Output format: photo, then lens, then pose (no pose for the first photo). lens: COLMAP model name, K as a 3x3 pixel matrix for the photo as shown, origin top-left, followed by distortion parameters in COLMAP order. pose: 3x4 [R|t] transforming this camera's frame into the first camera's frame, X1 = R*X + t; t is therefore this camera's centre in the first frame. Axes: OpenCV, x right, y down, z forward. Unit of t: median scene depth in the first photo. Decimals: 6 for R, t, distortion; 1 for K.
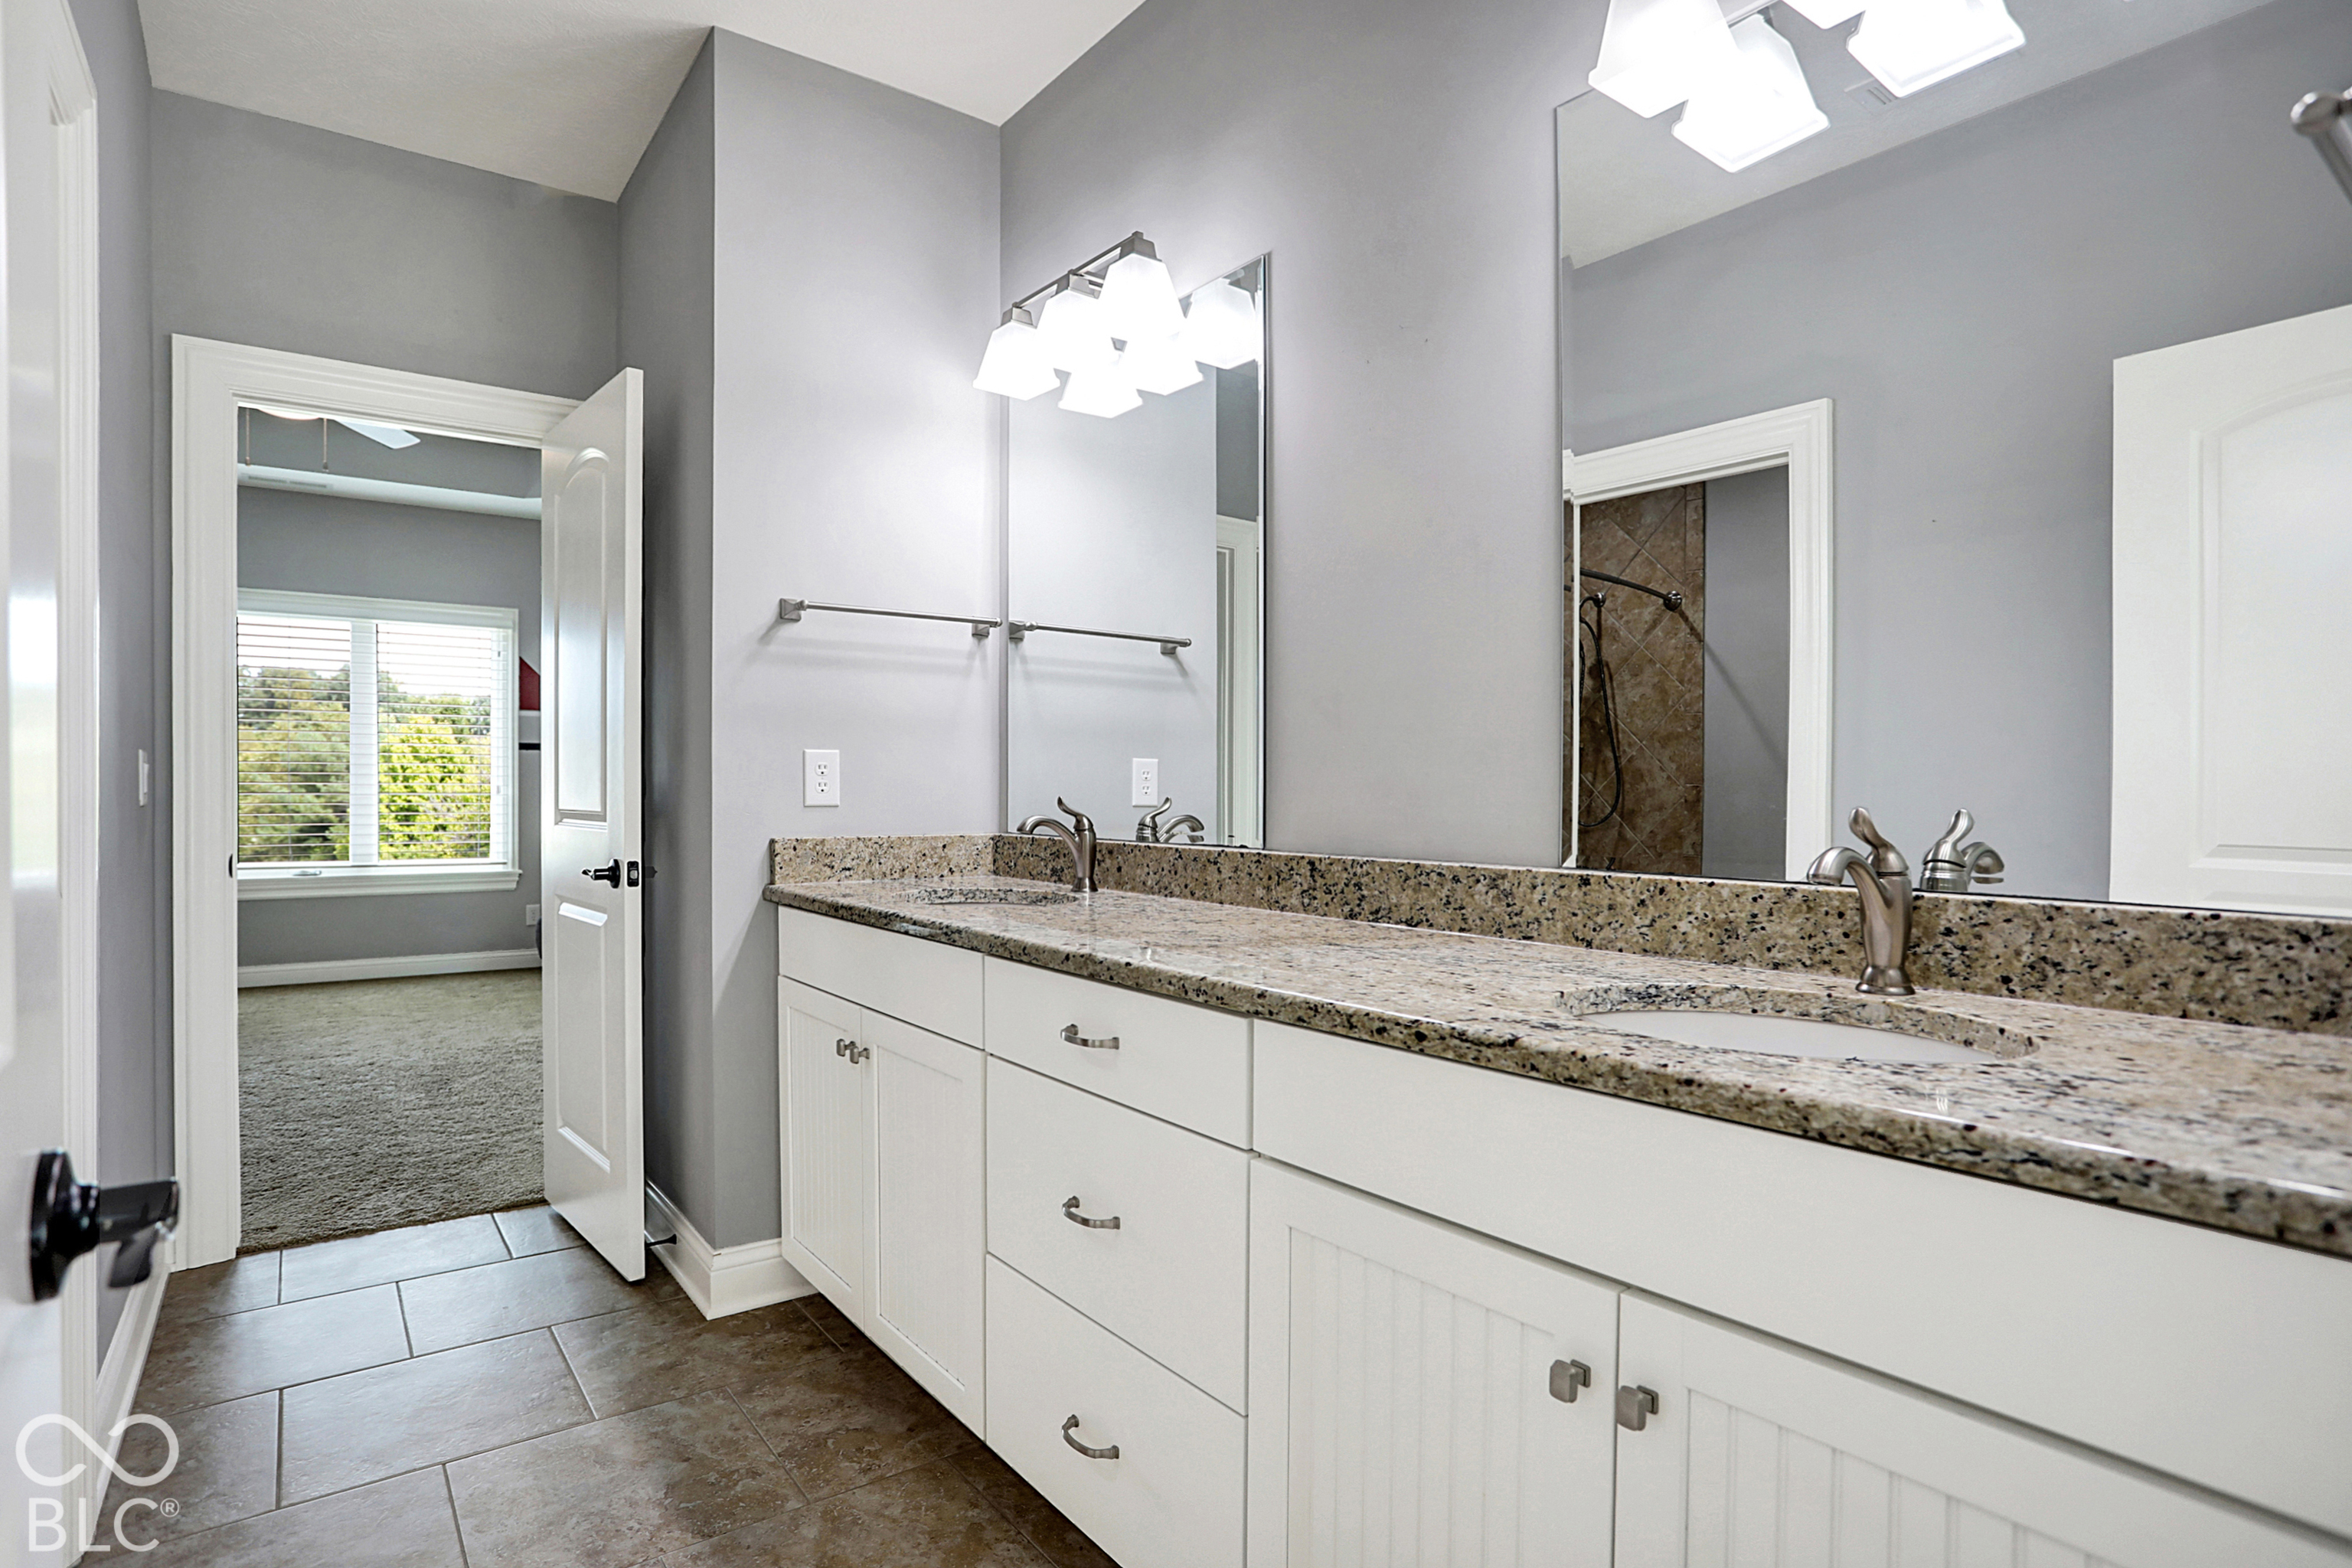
lens RADIAL K [[1192.2, 0, 1166.8], [0, 1192.2, 798.8], [0, 0, 1]] dist [-0.059111, 0.001518]
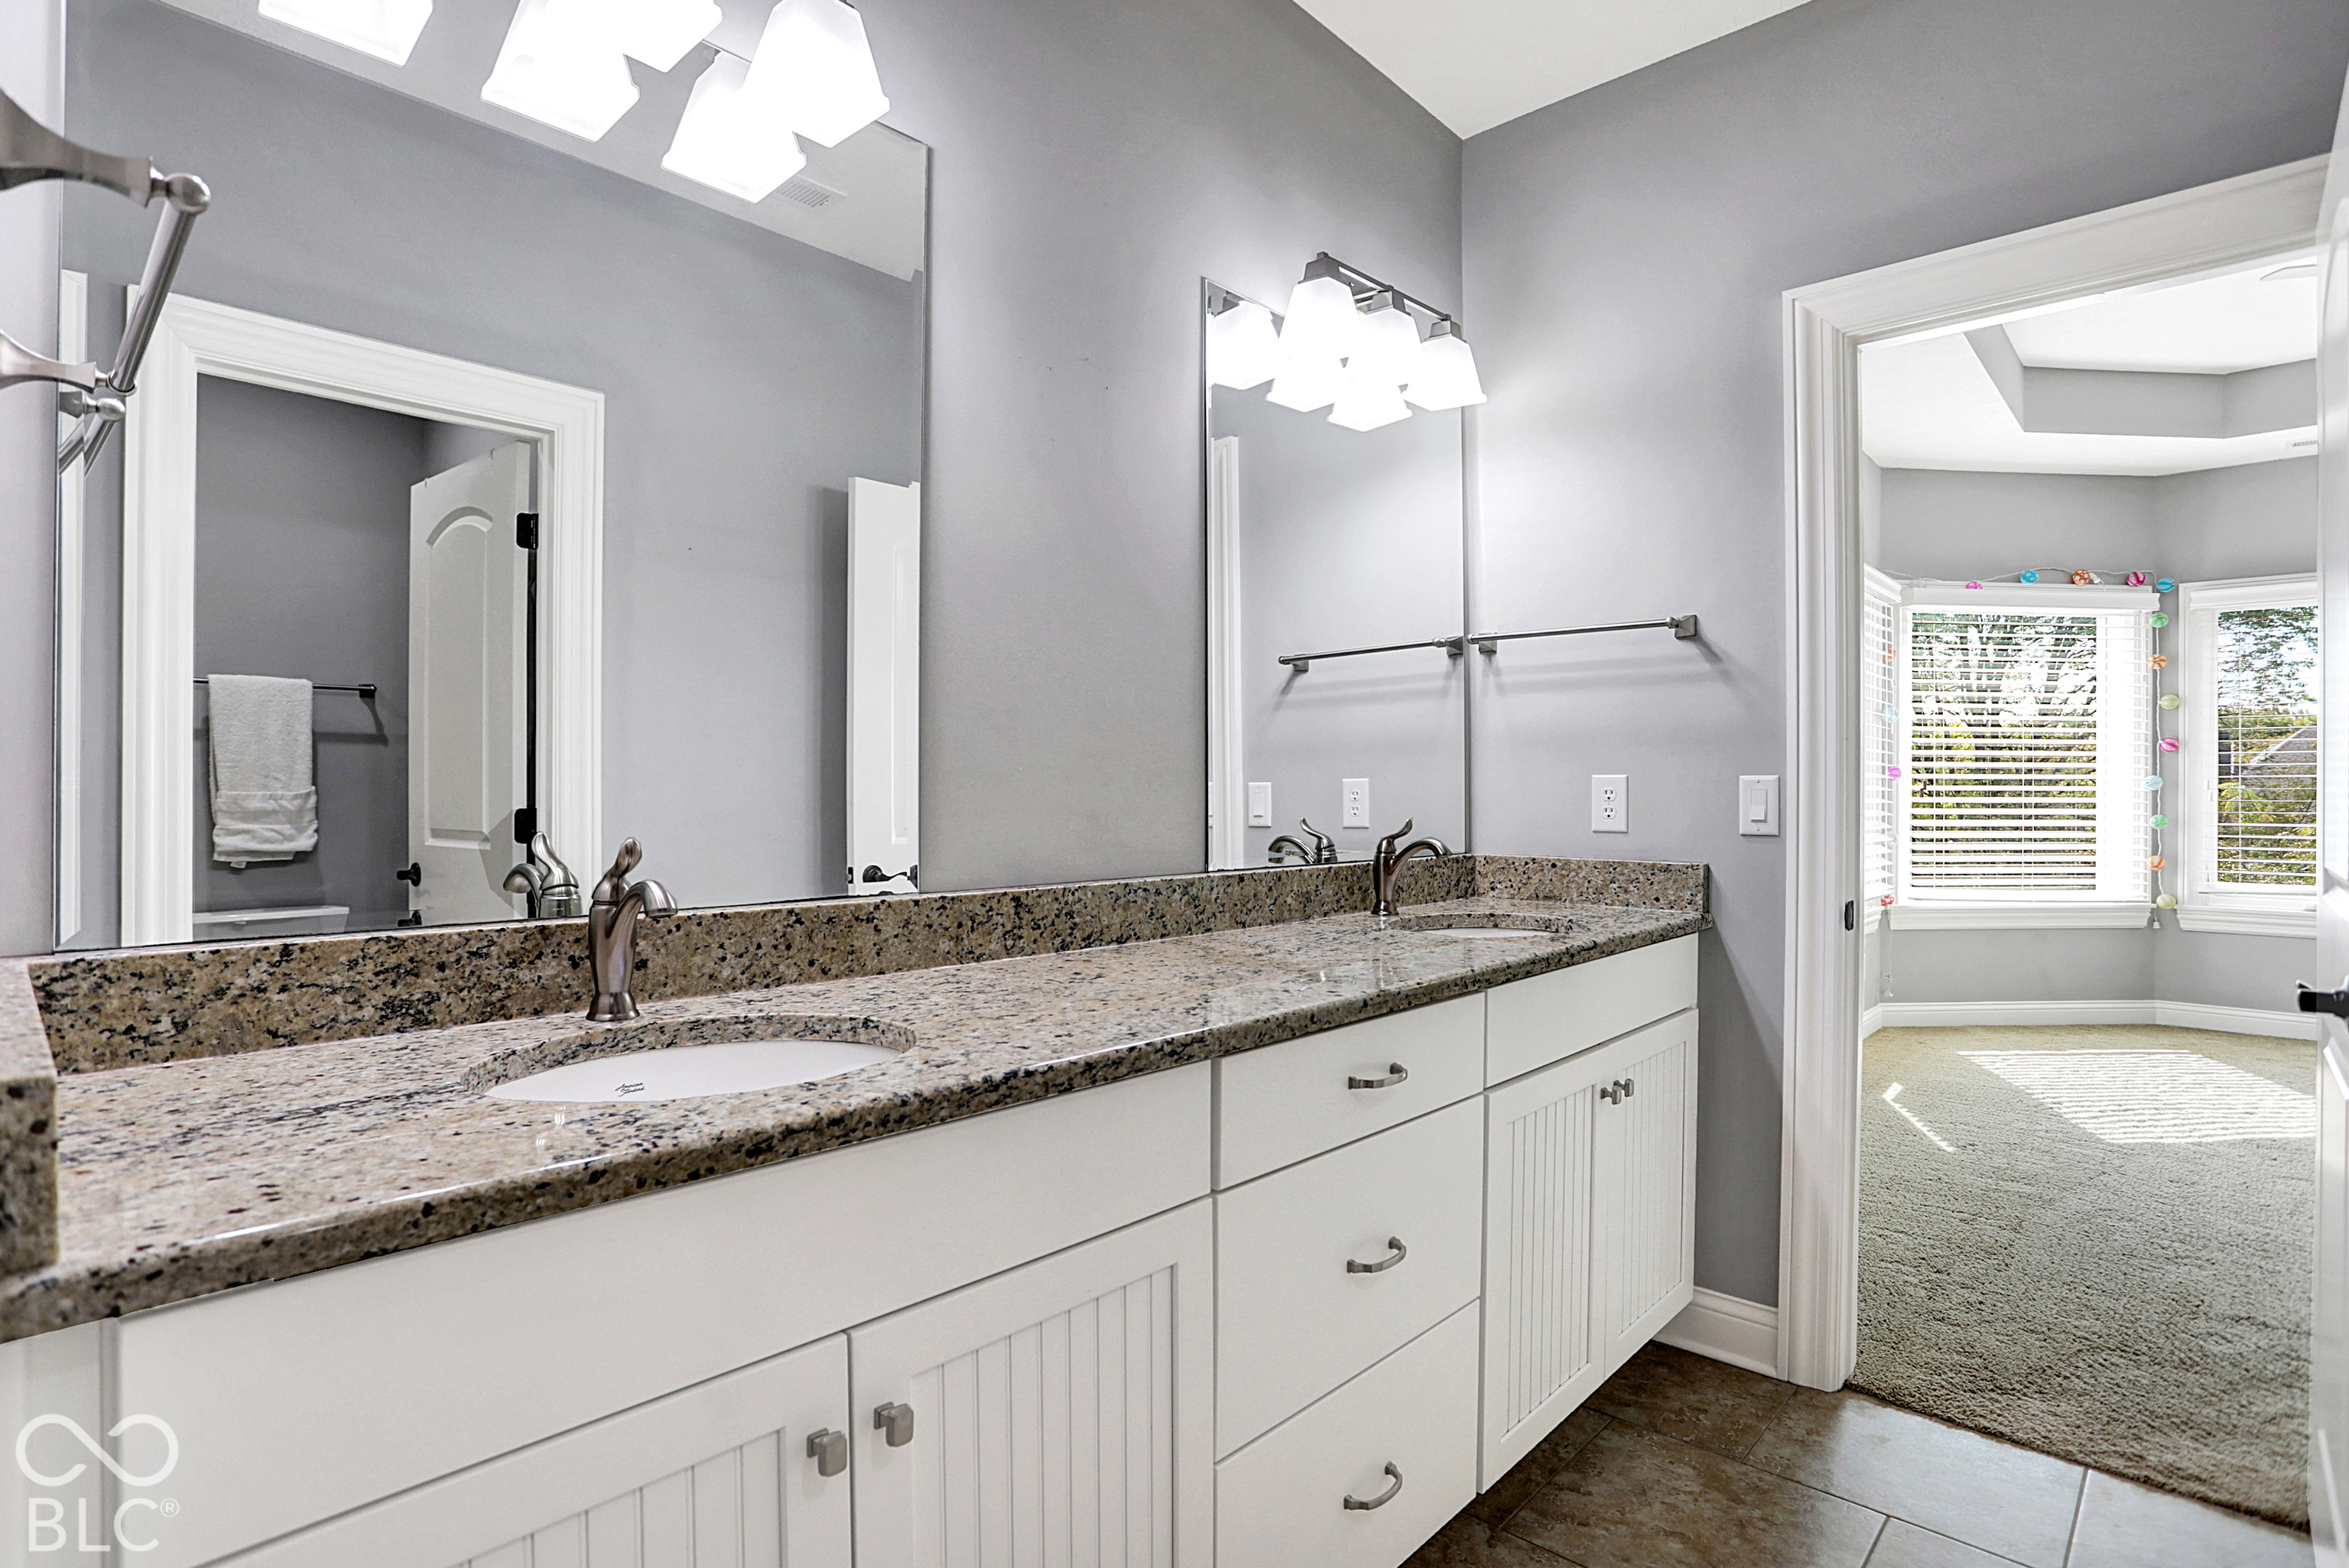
lens RADIAL K [[1190.6, 0, 1165.3], [0, 1190.6, 798.8], [0, 0, 1]] dist [-0.059111, 0.001518]
pose [[-0.165841, -0.008958, 0.986112, -0.782709], [0.006825, 0.999924, 0.010231, -0.029501], [-0.986129, 0.008427, -0.165767, 1.052542]]
